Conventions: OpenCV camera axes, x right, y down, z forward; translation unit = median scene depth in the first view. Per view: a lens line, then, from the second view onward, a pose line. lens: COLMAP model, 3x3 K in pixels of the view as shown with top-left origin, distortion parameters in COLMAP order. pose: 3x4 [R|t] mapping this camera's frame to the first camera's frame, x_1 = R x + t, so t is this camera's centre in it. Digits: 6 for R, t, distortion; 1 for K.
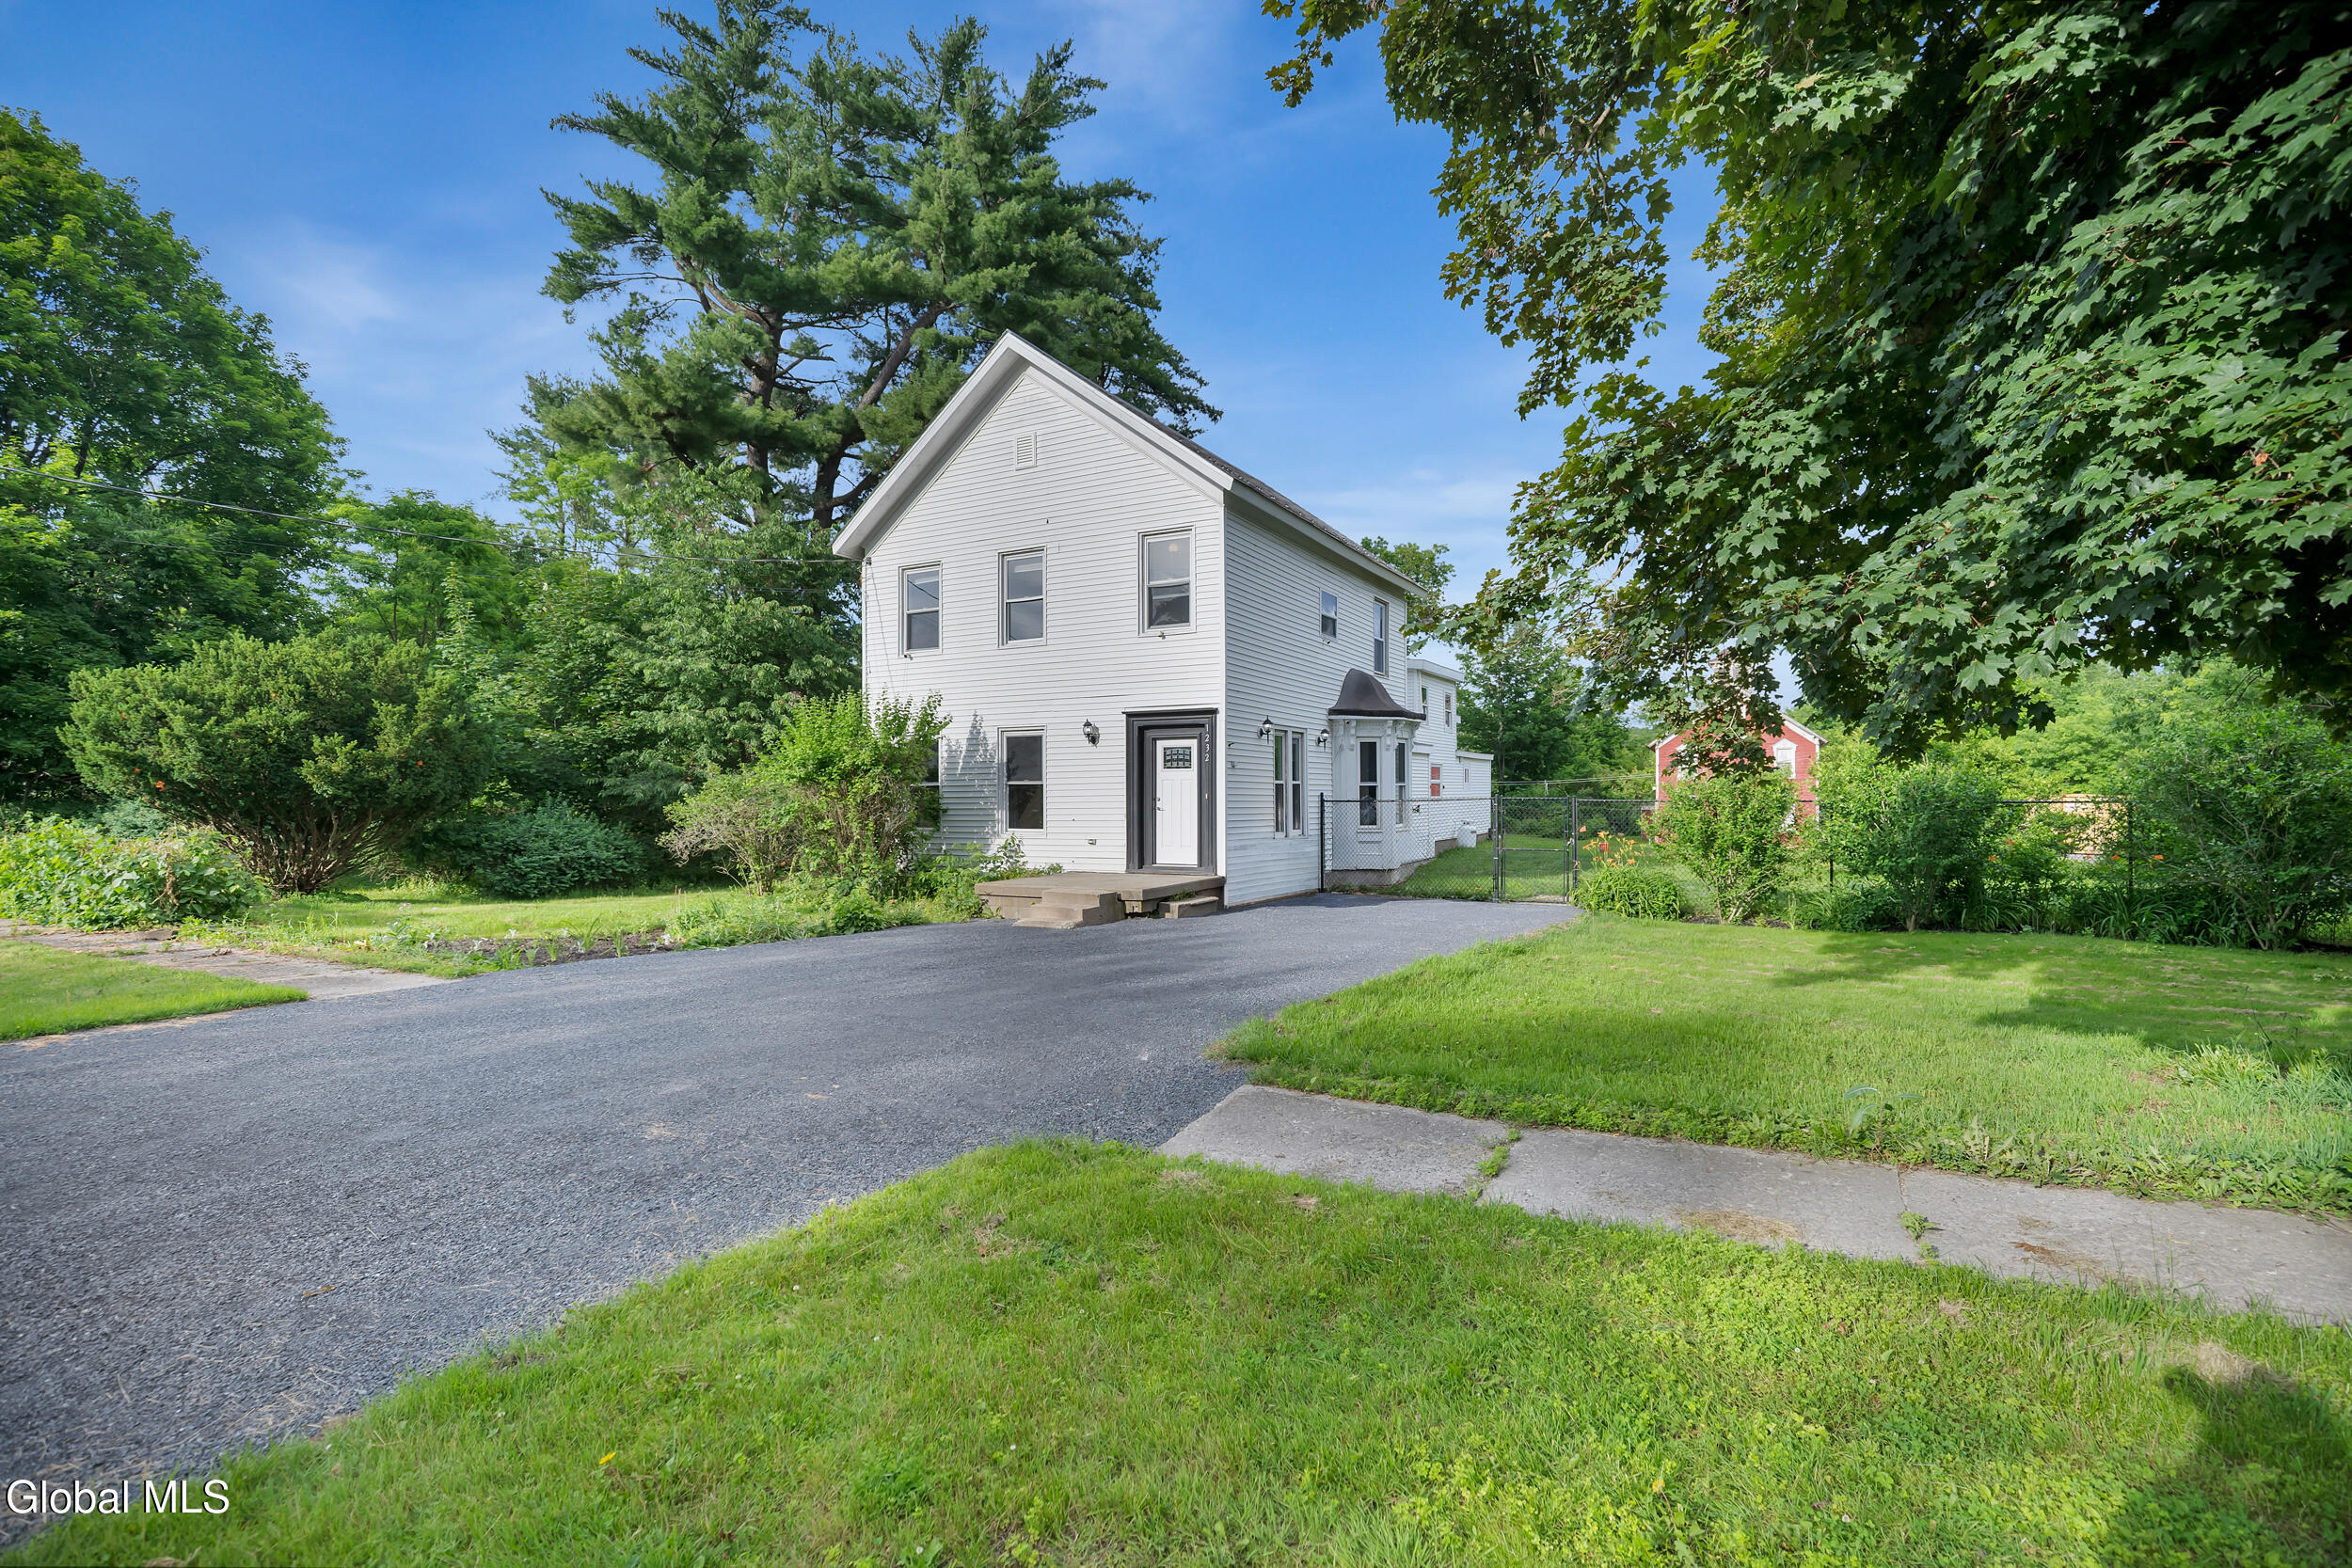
lens RADIAL K [[1058.8, 0, 1218.3], [0, 1058.8, 790.5], [0, 0, 1]] dist [-0.012981, 0.000291]
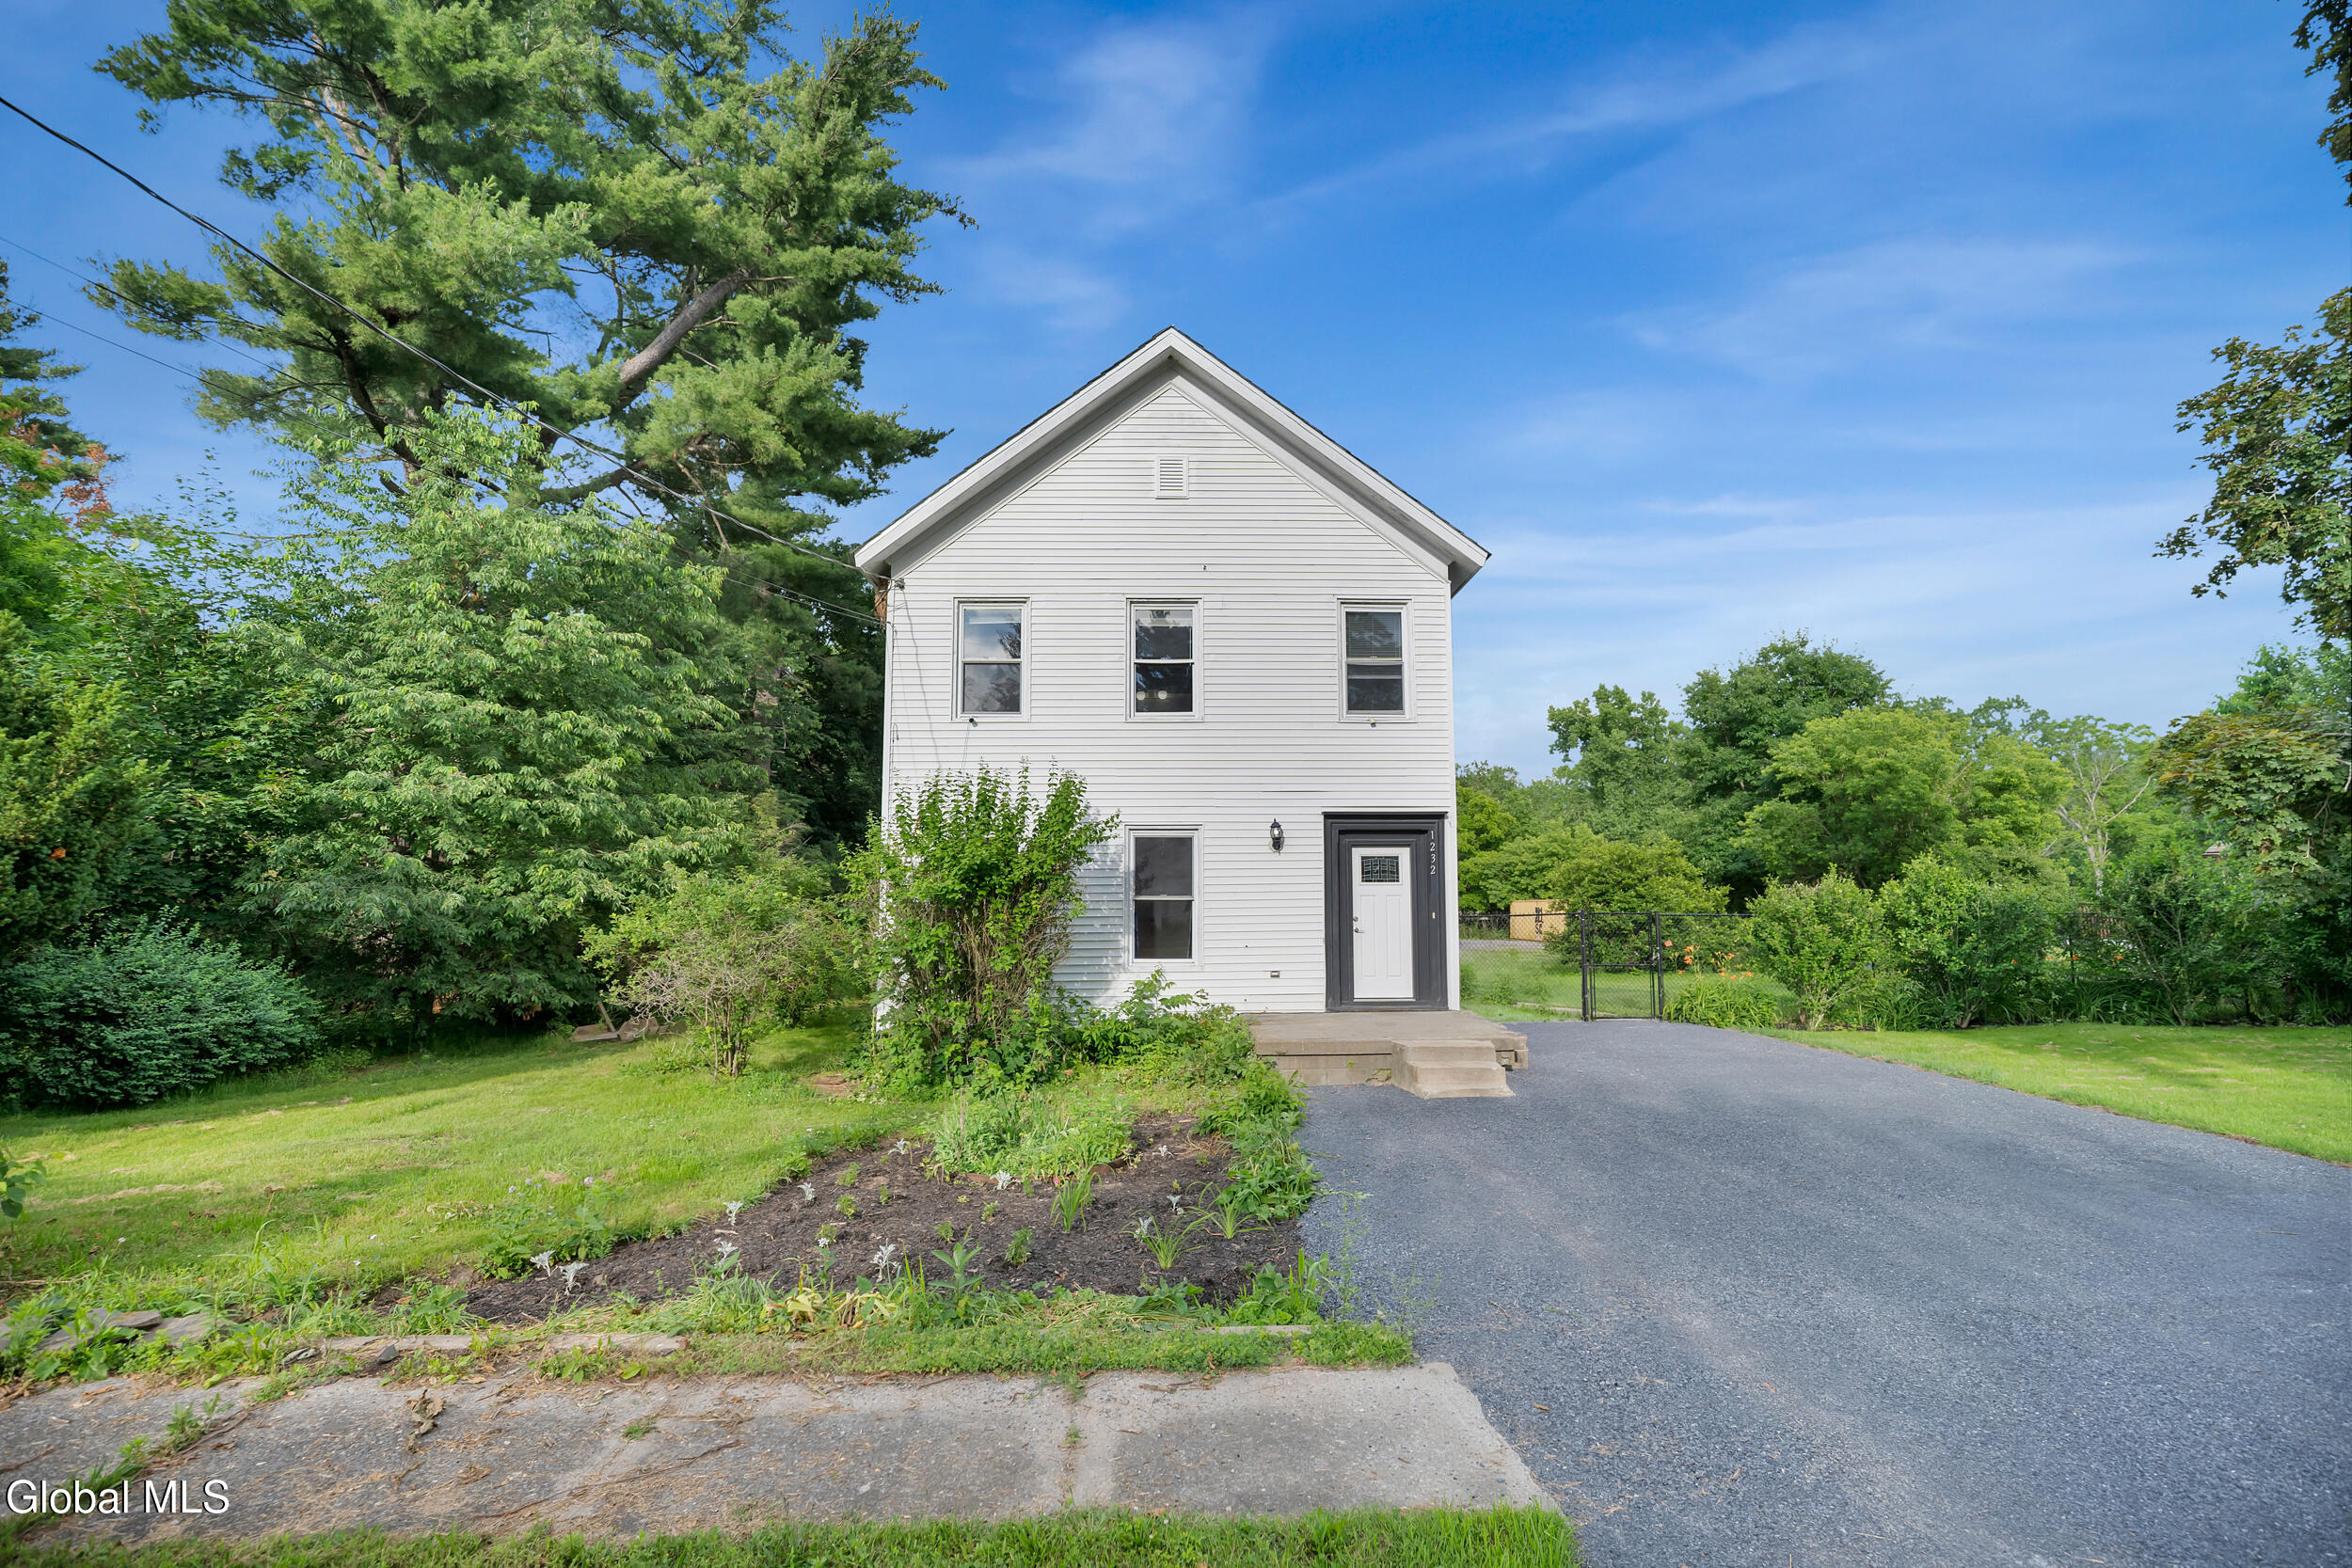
lens RADIAL K [[1058.8, 0, 1218.3], [0, 1058.8, 790.5], [0, 0, 1]] dist [-0.012981, 0.000291]
pose [[0.876833, 0.049031, 0.478288, -0.400469], [-0.003614, 0.995430, -0.095421, -0.009120], [-0.480781, 0.081940, 0.873004, 0.238003]]
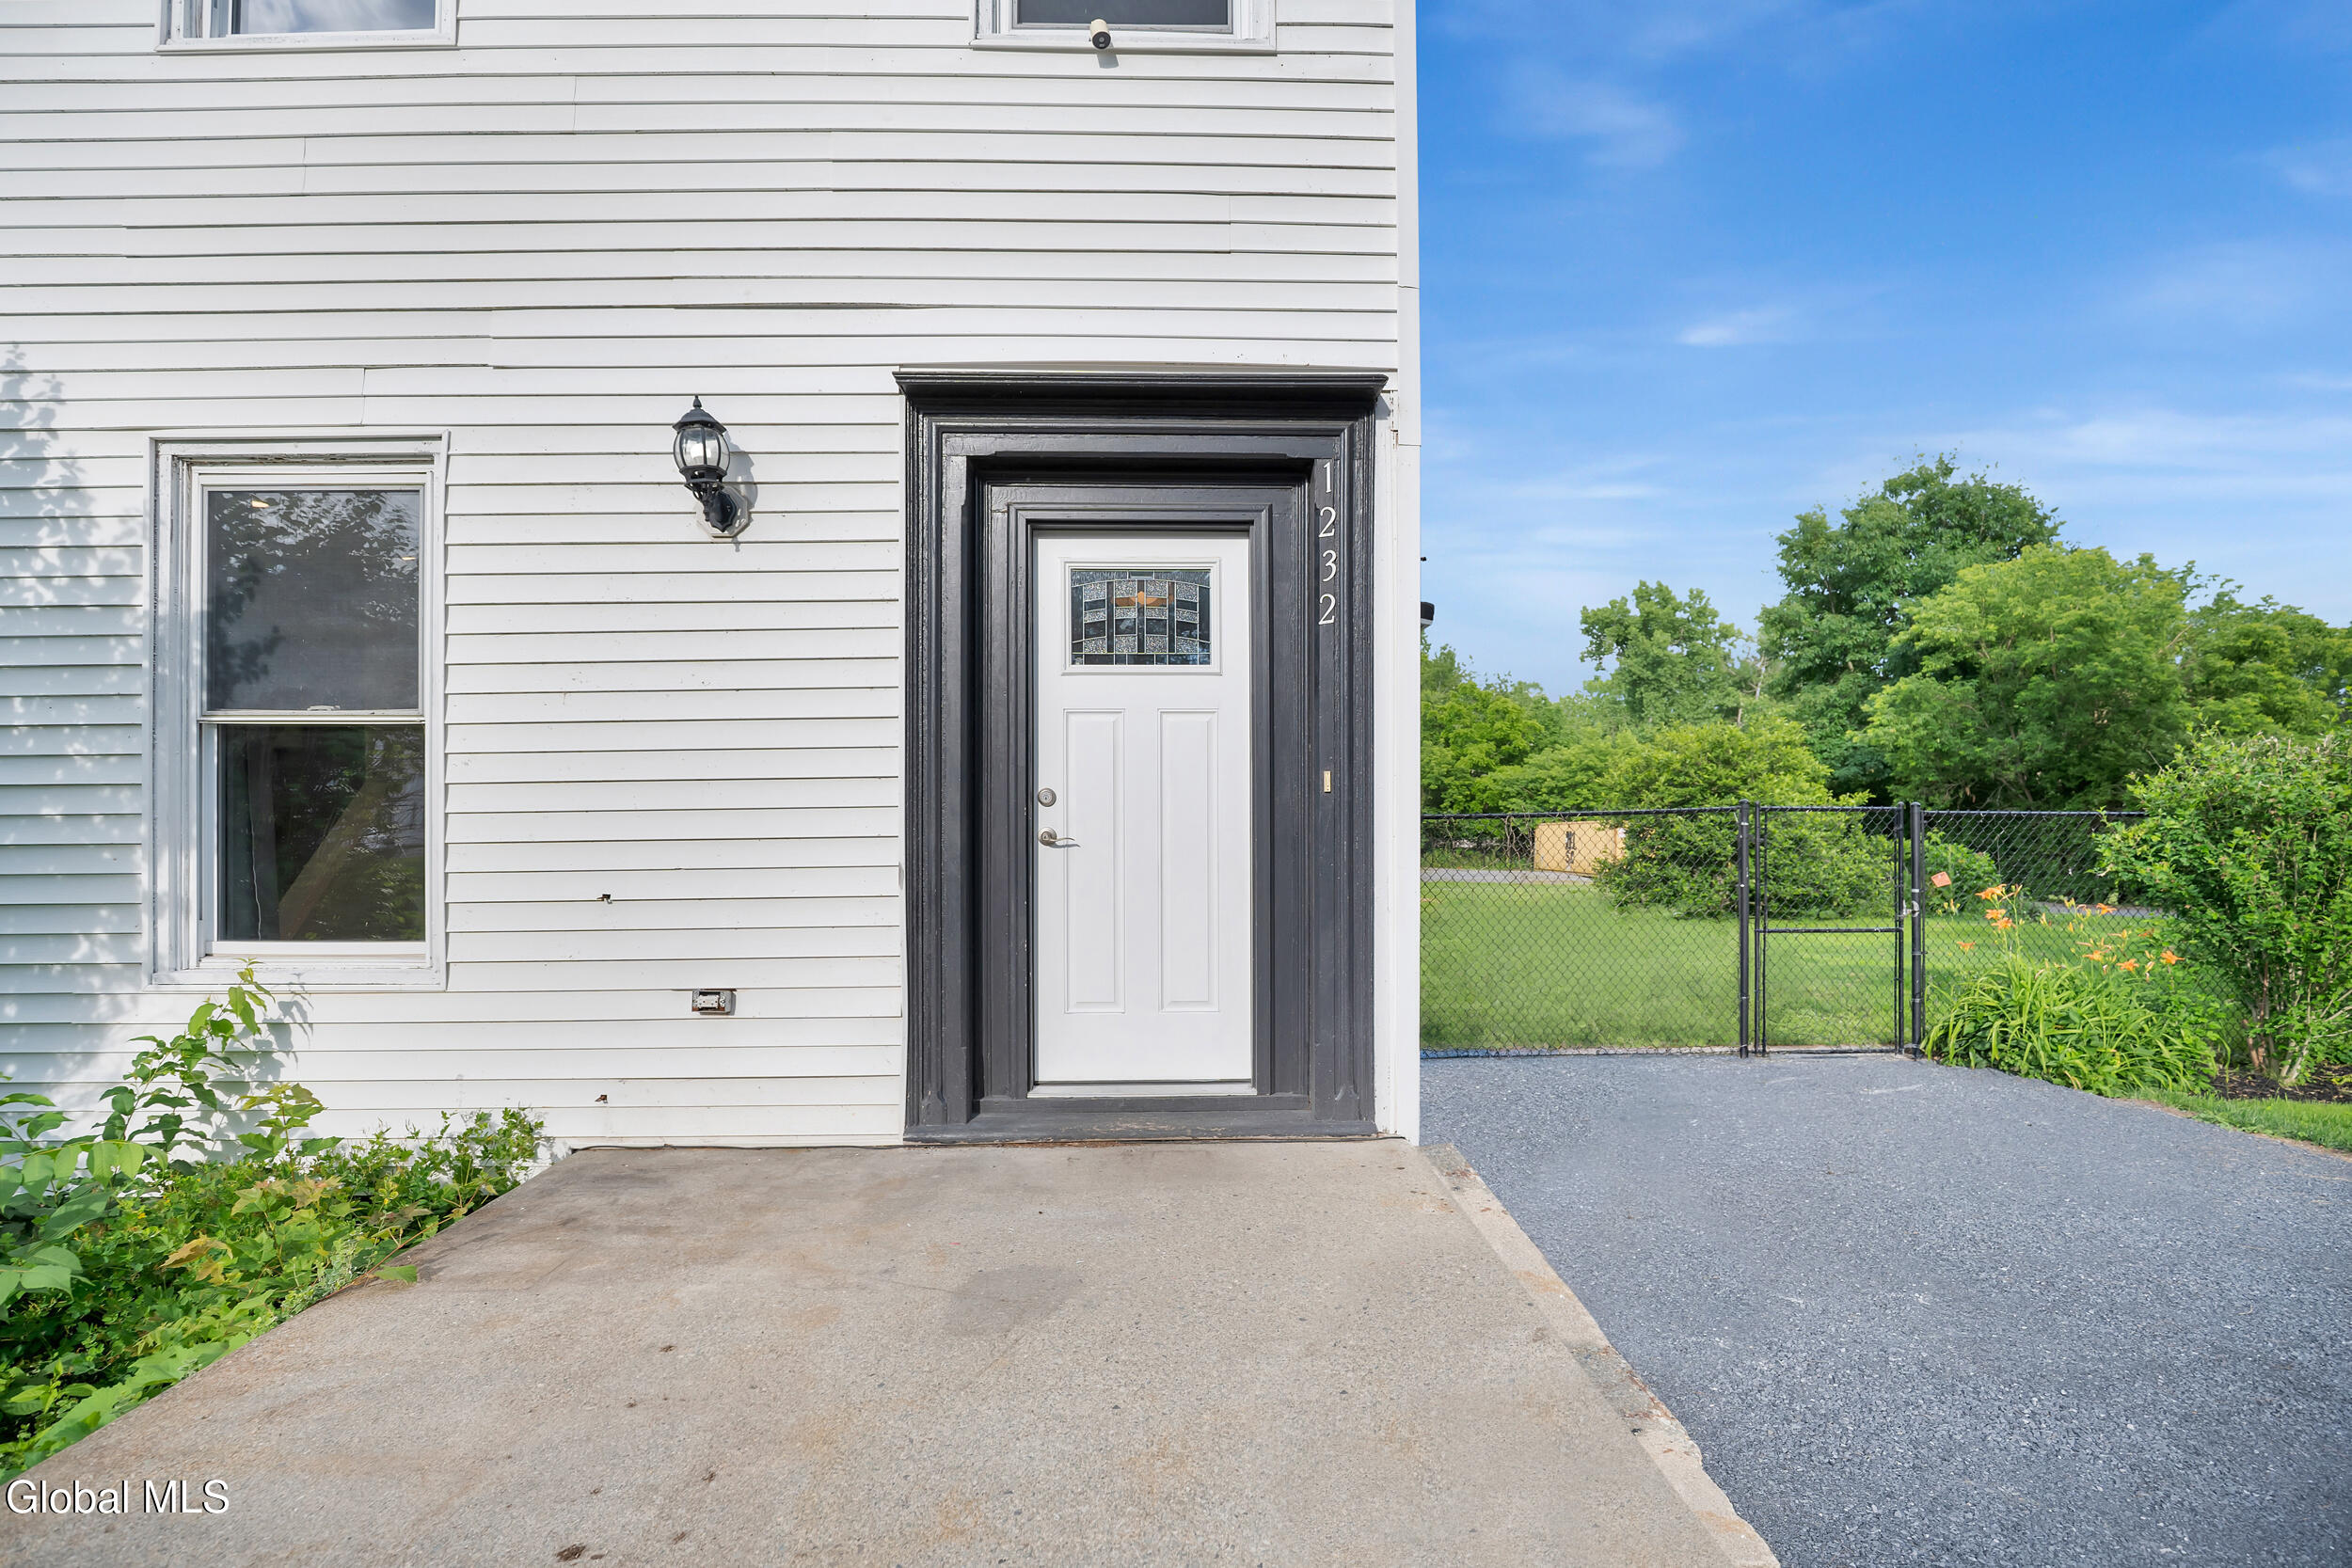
lens RADIAL K [[1123.0, 0, 1197.5], [0, 1123.0, 819.3], [0, 0, 1]] dist [-0.021835, 0.001012]
pose [[0.886857, 0.001660, 0.462041, -0.101139], [-0.001446, 0.999999, -0.000817, 0.009419], [-0.462041, 0.000056, 0.886858, 0.565603]]
